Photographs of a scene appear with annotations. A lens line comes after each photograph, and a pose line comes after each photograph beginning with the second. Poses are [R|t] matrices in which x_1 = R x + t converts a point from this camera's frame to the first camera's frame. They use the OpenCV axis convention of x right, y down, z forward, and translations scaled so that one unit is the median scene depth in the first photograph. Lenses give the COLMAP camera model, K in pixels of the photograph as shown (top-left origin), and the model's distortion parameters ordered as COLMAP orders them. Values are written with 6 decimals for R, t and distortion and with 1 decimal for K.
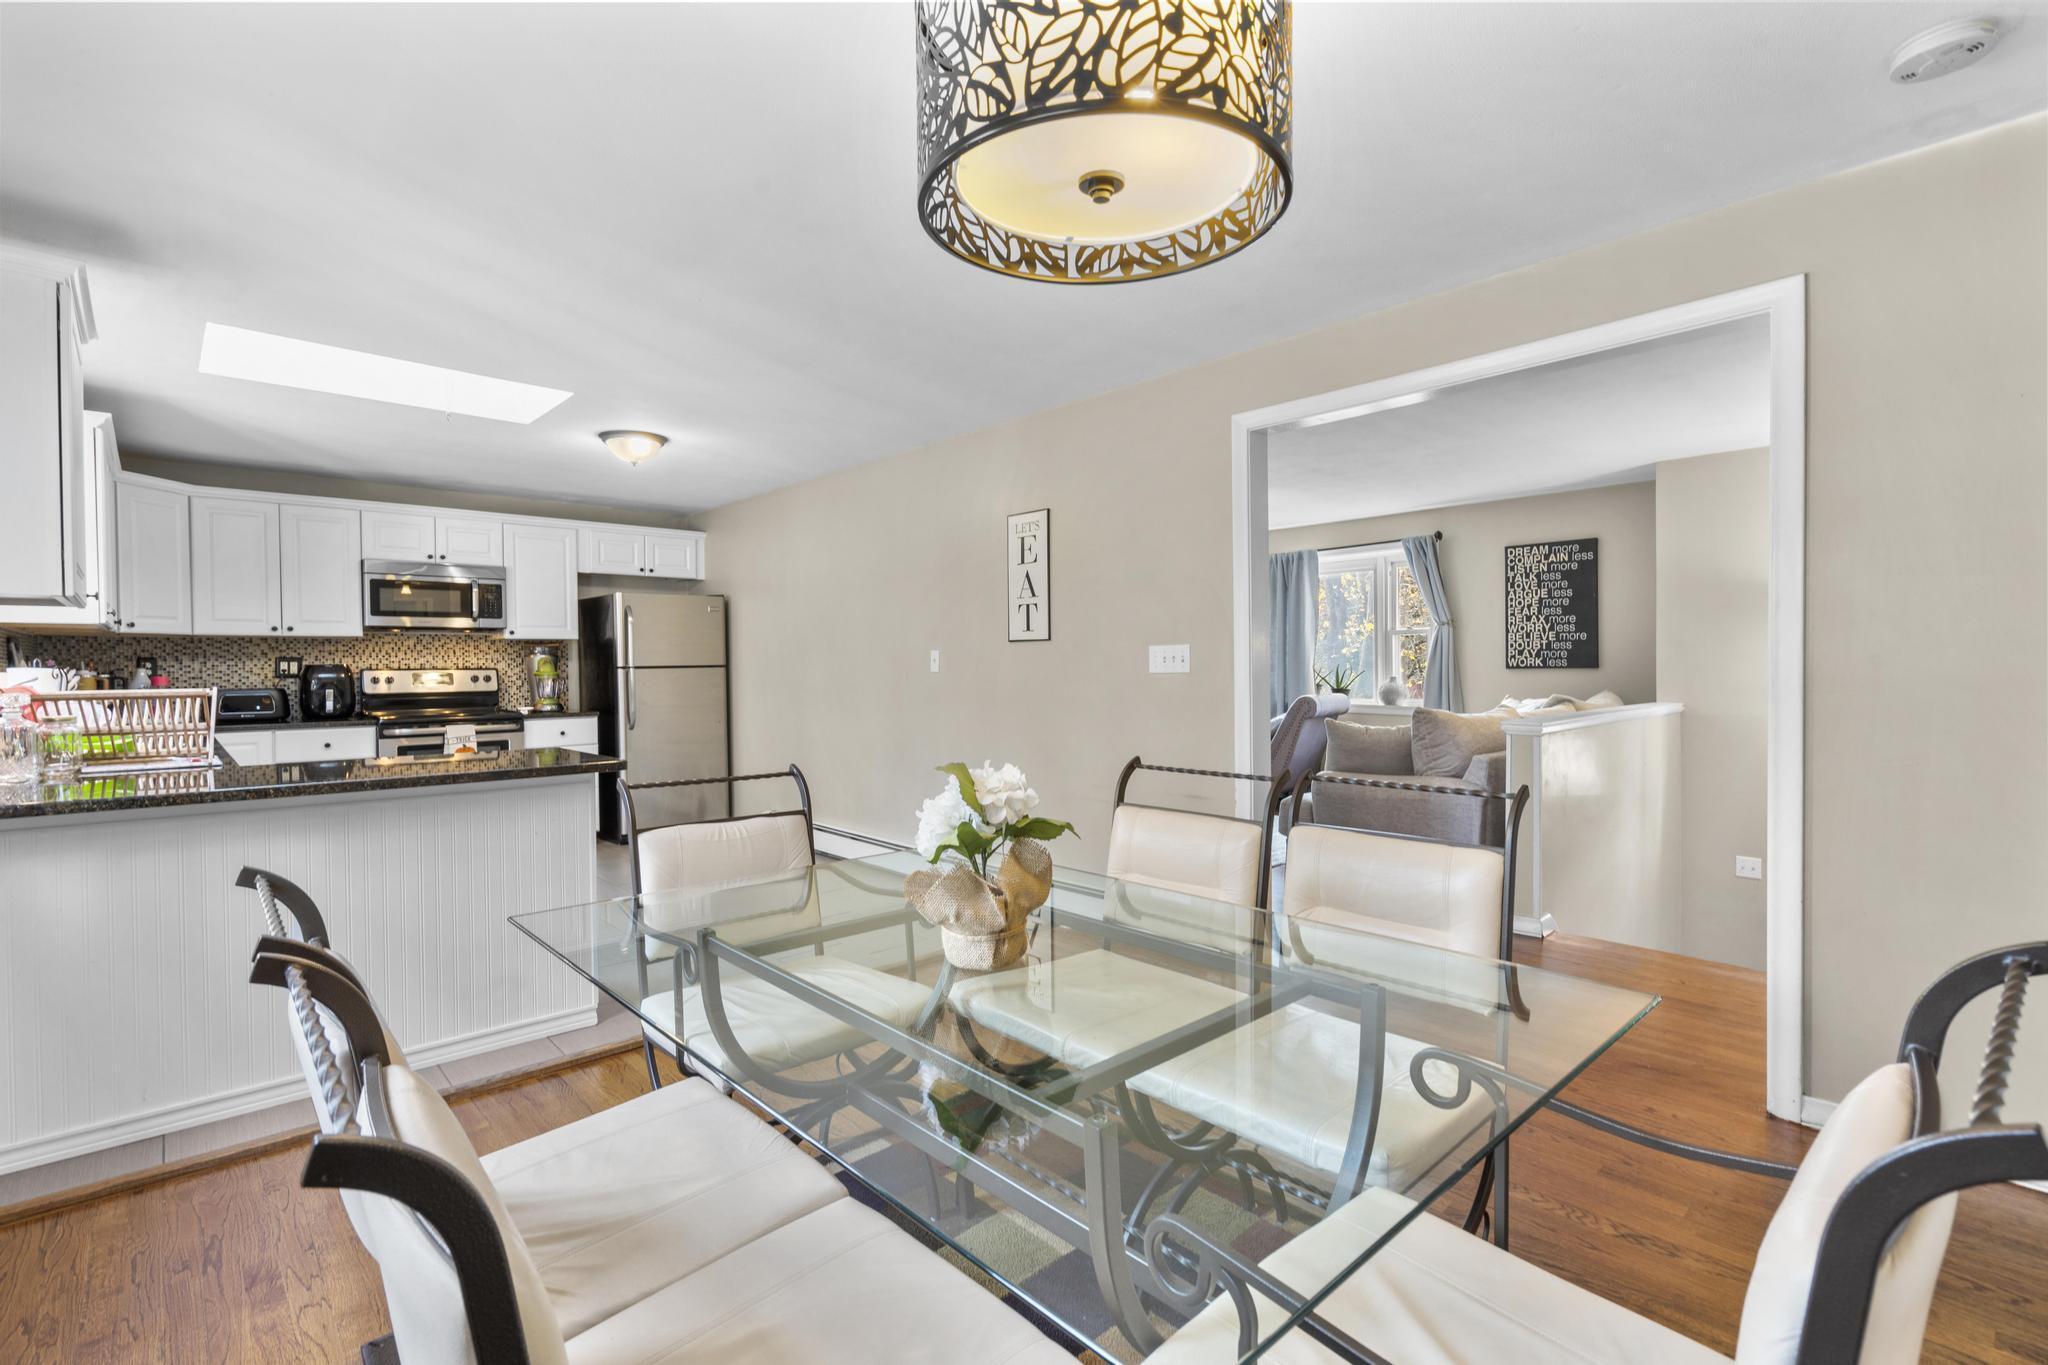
lens RADIAL K [[940.0, 0, 1019.6], [0, 940.0, 680.7], [0, 0, 1]] dist [0.002013, 0.000407]
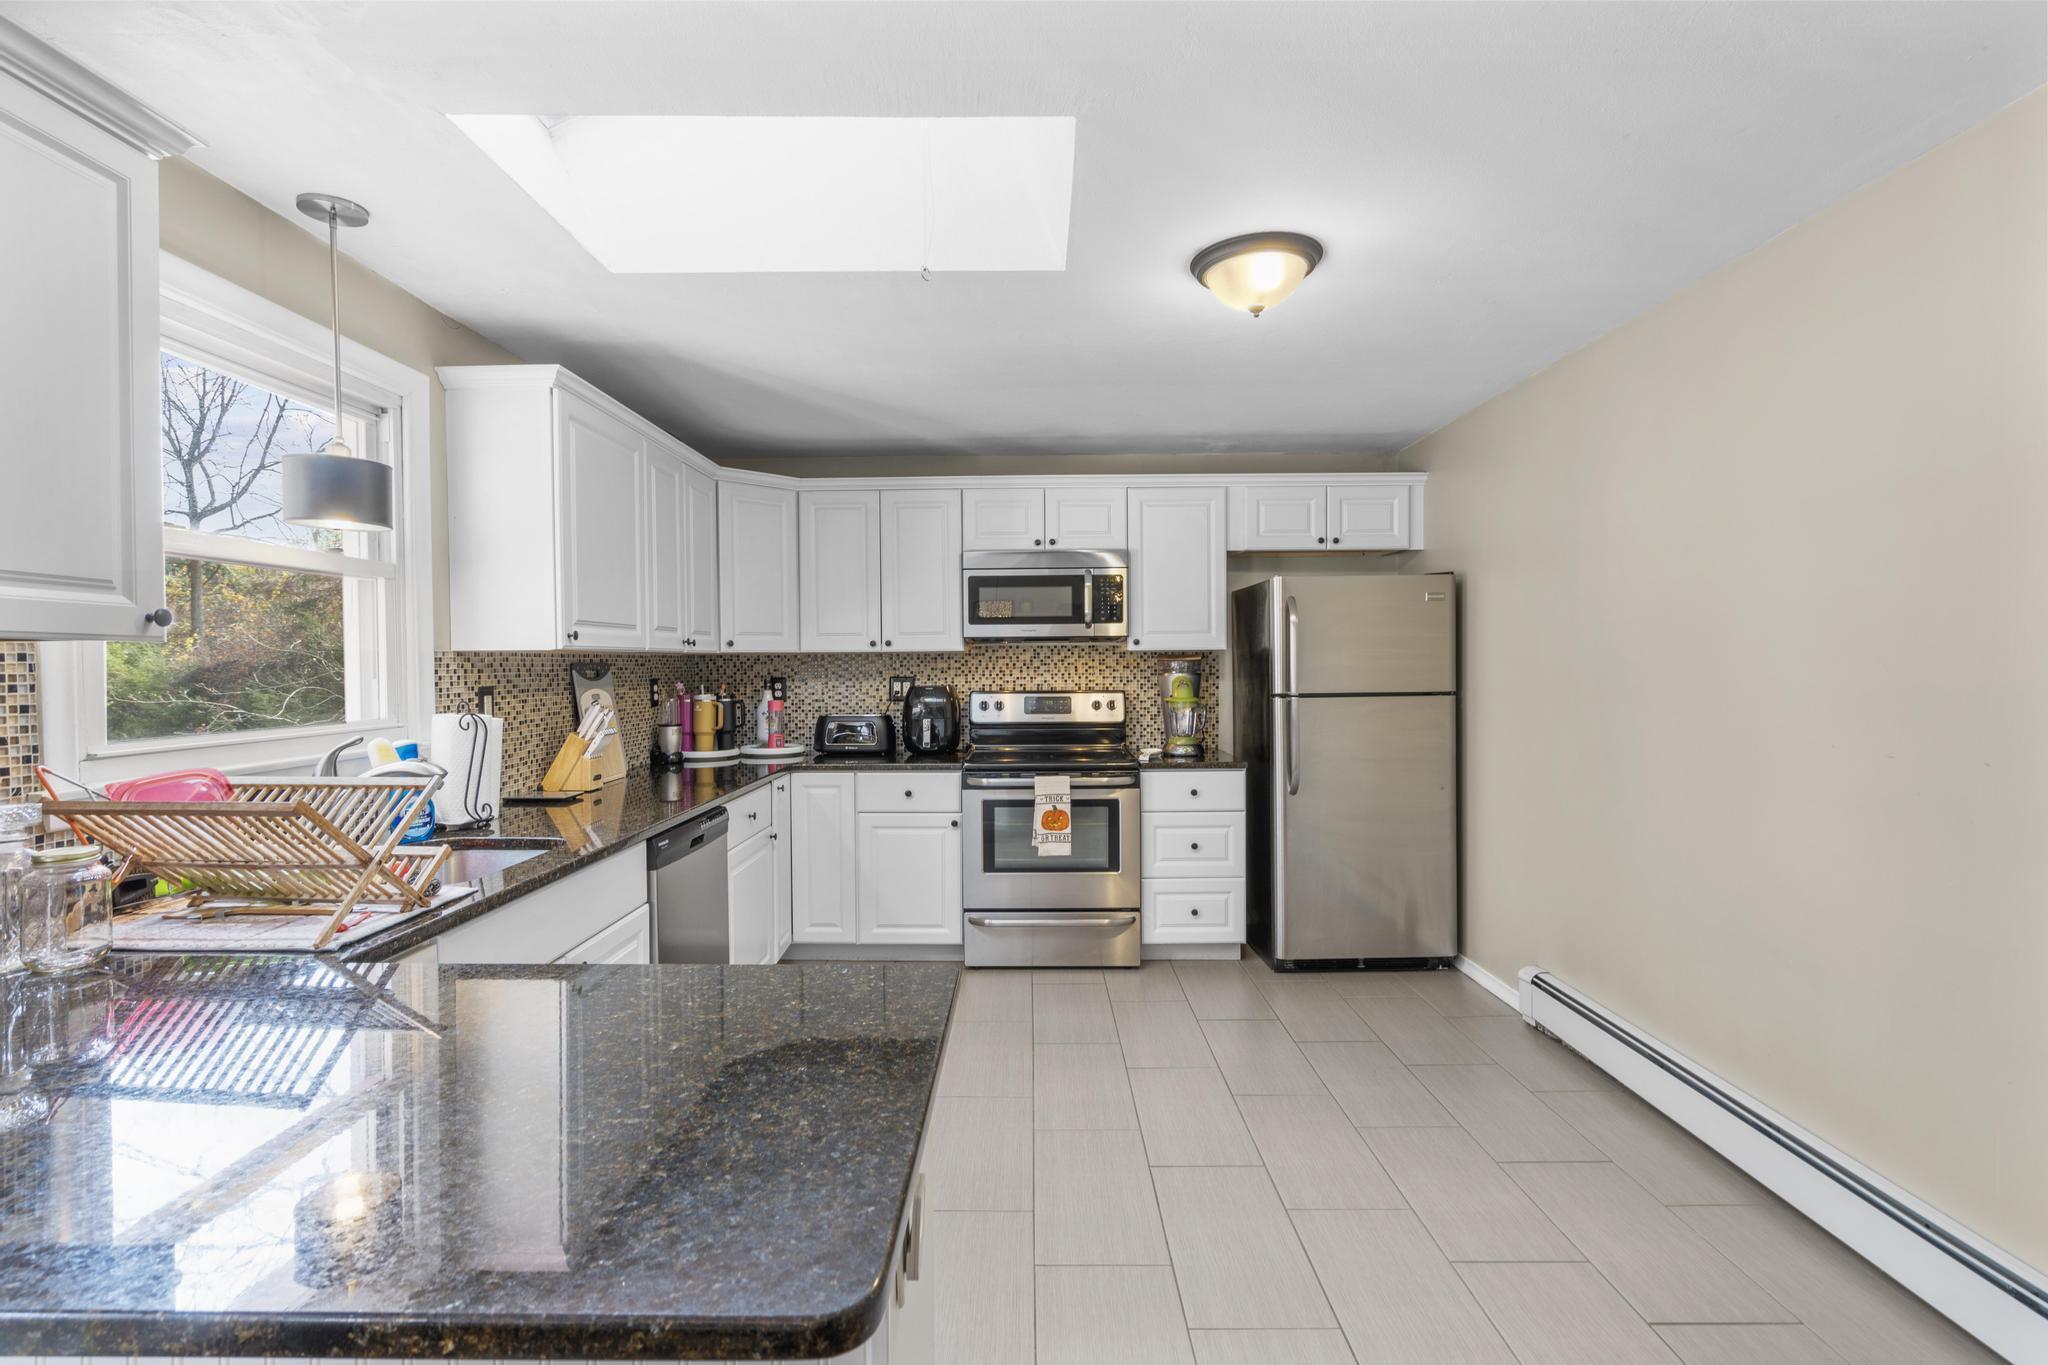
lens RADIAL K [[940.0, 0, 1020.5], [0, 940.0, 675.3], [0, 0, 1]] dist [0.002013, 0.000407]
pose [[0.728945, 0.014298, -0.684423, -0.126385], [-0.011557, 0.999896, 0.008580, -0.032858], [0.684475, 0.001656, 0.729035, 0.447776]]
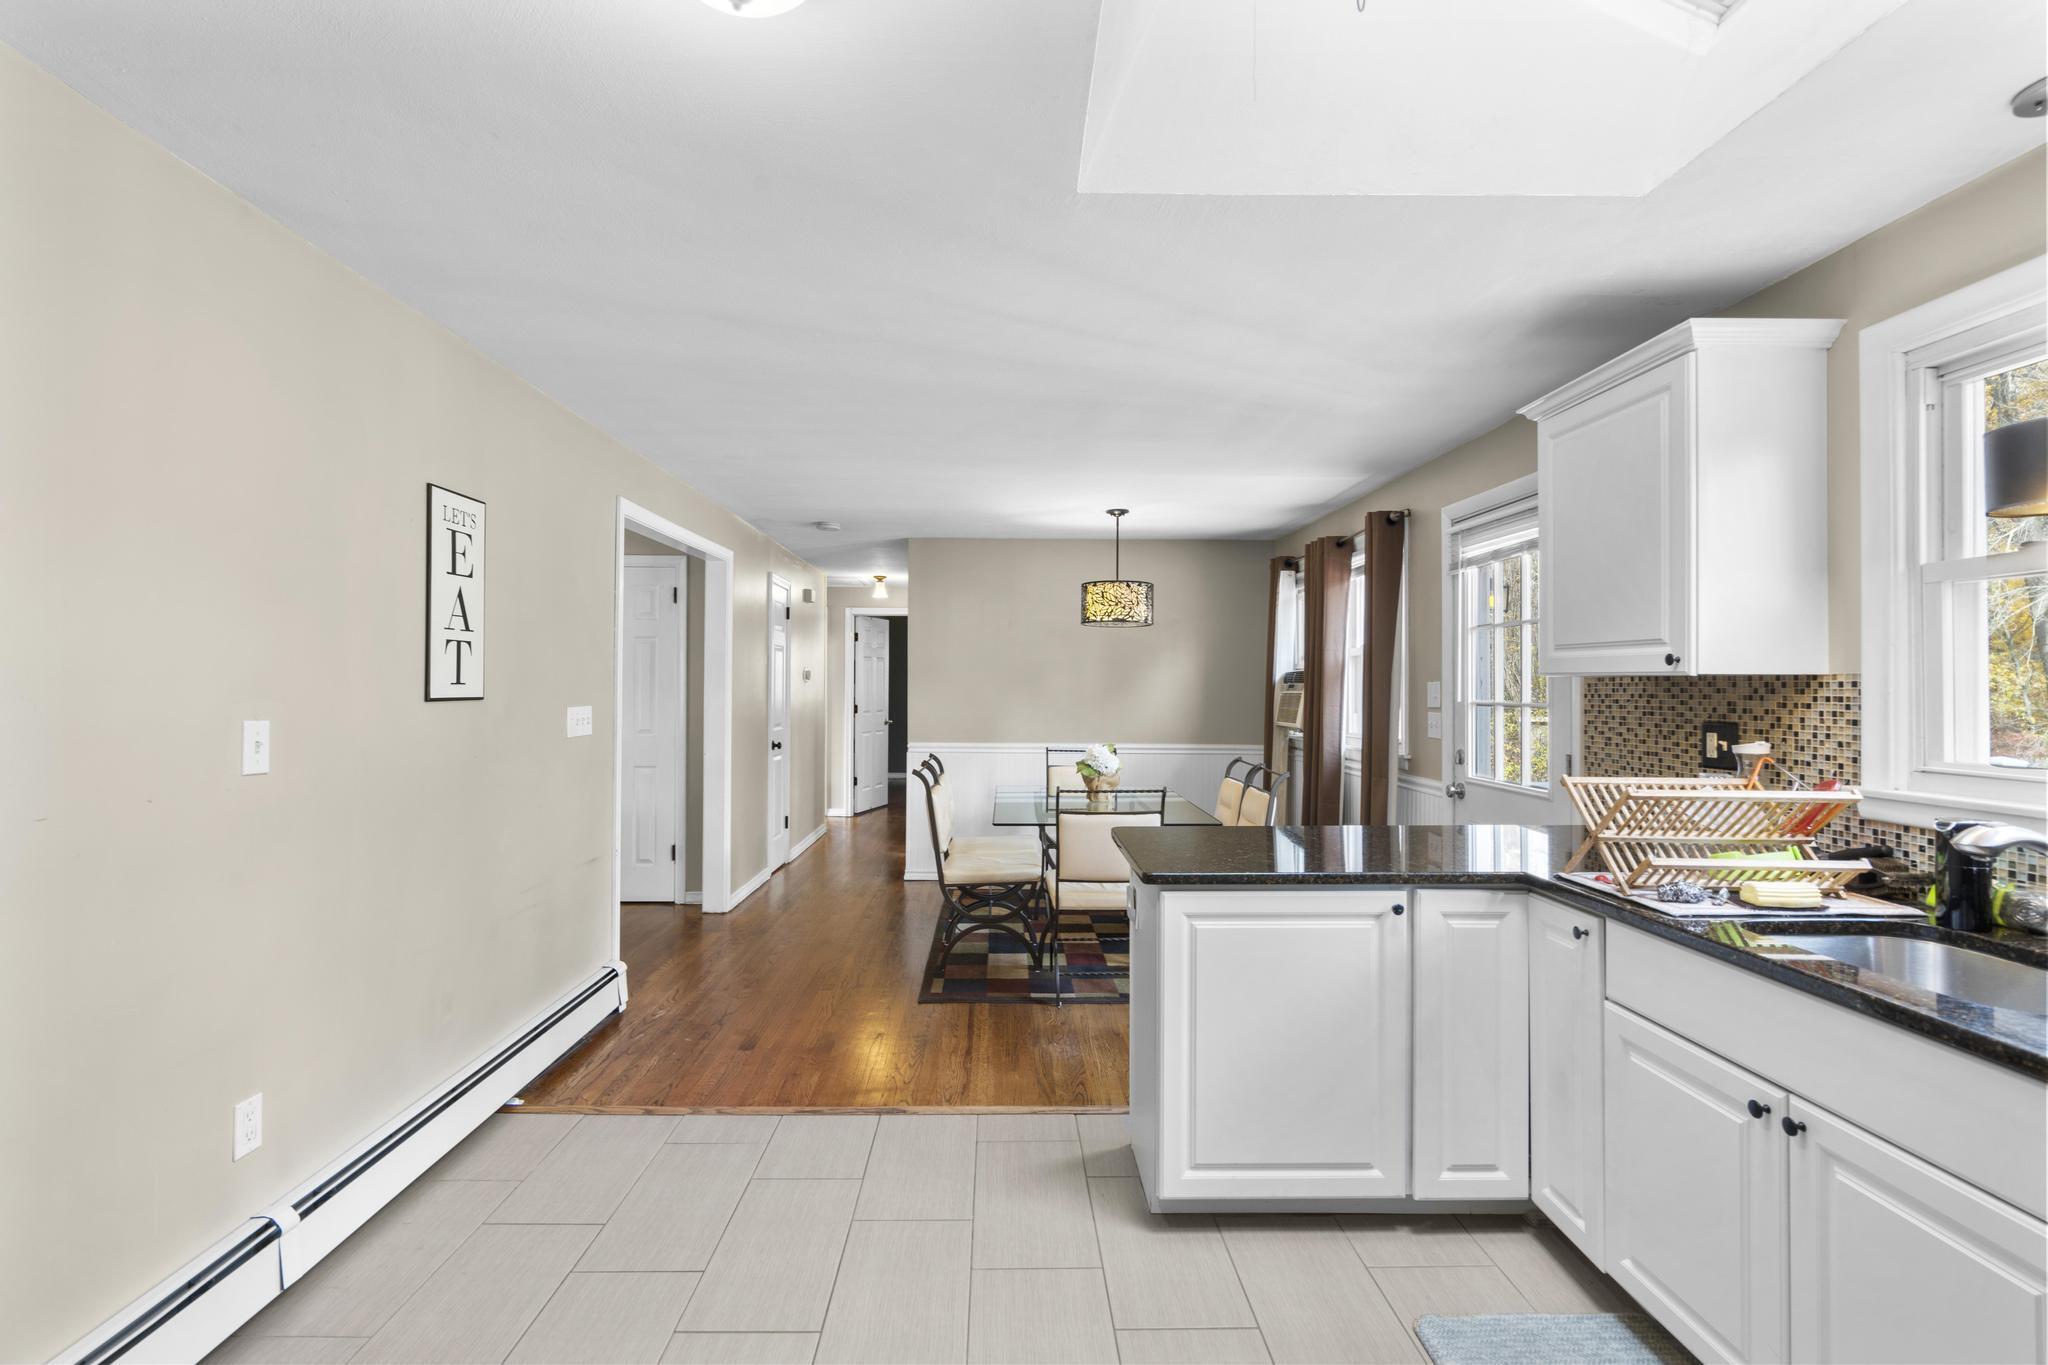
lens RADIAL K [[940.0, 0, 1020.2], [0, 940.0, 680.1], [0, 0, 1]] dist [0.002013, 0.000407]
pose [[-0.751736, 0.010077, 0.659388, -0.531620], [0.014907, 0.999887, 0.001714, -0.039692], [-0.659296, 0.011118, -0.751801, 0.953539]]
